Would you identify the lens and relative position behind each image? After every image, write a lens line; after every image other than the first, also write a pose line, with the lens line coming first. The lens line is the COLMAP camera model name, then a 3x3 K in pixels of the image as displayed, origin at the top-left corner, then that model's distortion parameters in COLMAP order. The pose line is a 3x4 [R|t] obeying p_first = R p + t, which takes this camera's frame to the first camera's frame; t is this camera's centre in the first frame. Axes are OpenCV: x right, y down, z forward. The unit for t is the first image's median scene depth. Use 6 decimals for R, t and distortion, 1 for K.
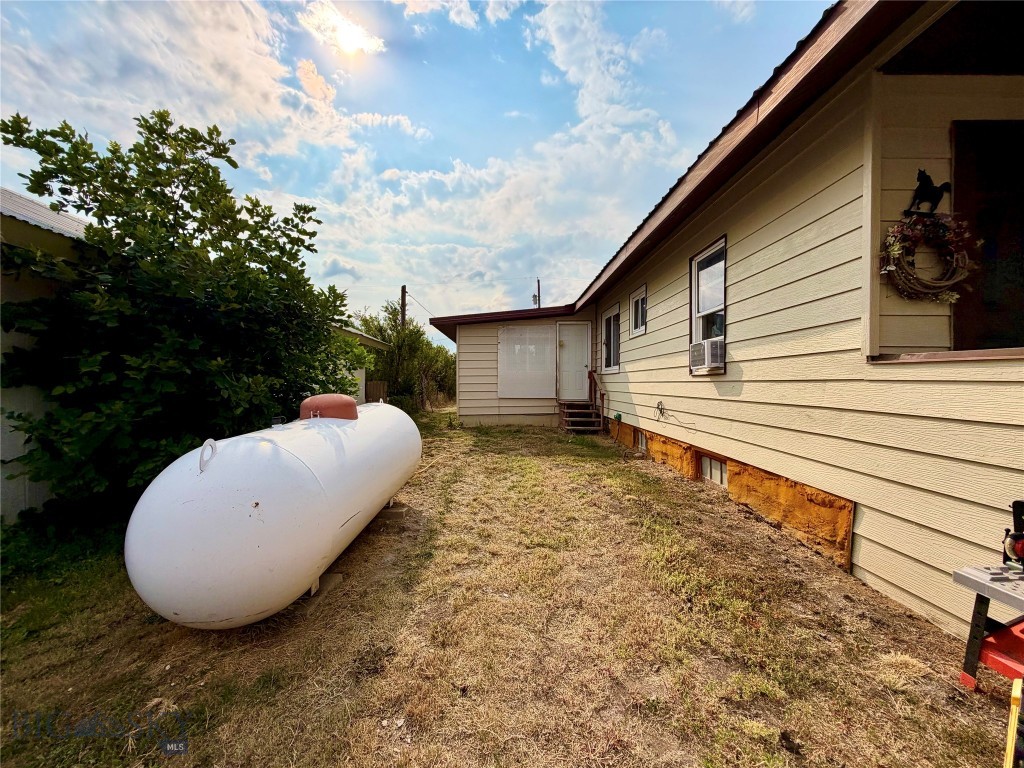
lens RADIAL K [[407.2, 0, 509.5], [0, 407.2, 384.5], [0, 0, 1]] dist [0.001380, -0.000194]
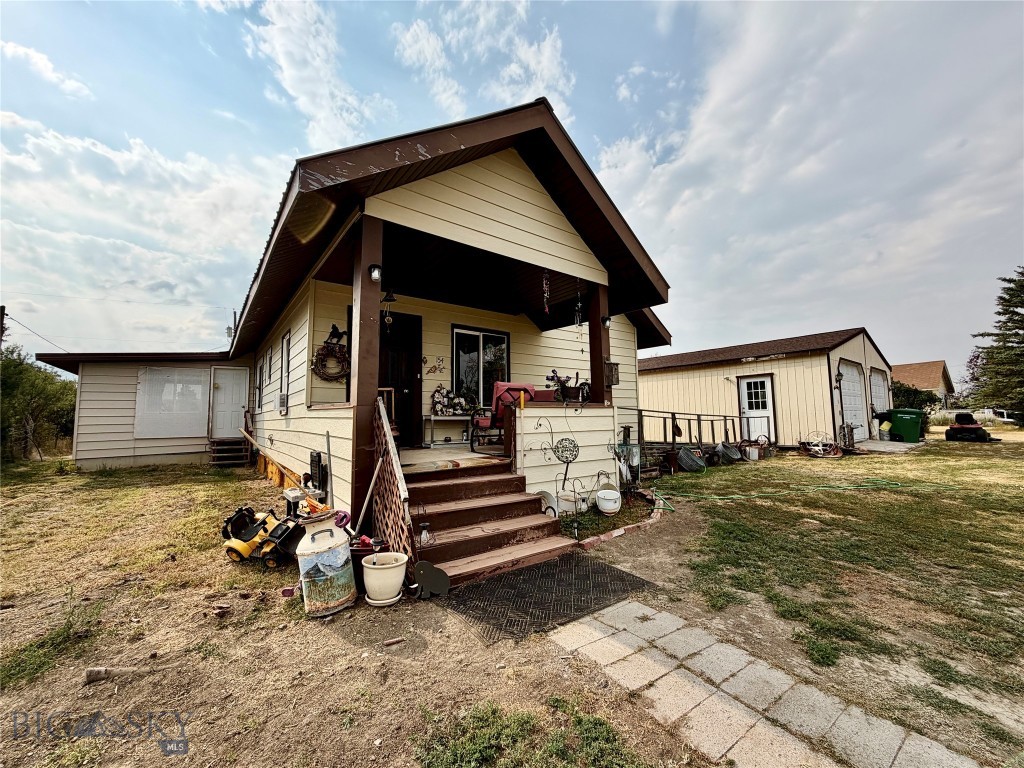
lens RADIAL K [[407.2, 0, 509.5], [0, 407.2, 384.5], [0, 0, 1]] dist [0.001380, -0.000194]
pose [[0.806043, 0.039270, 0.590553, 0.118002], [0.016702, 0.995890, -0.089020, 0.005965], [-0.591622, 0.081617, 0.802074, -0.336093]]
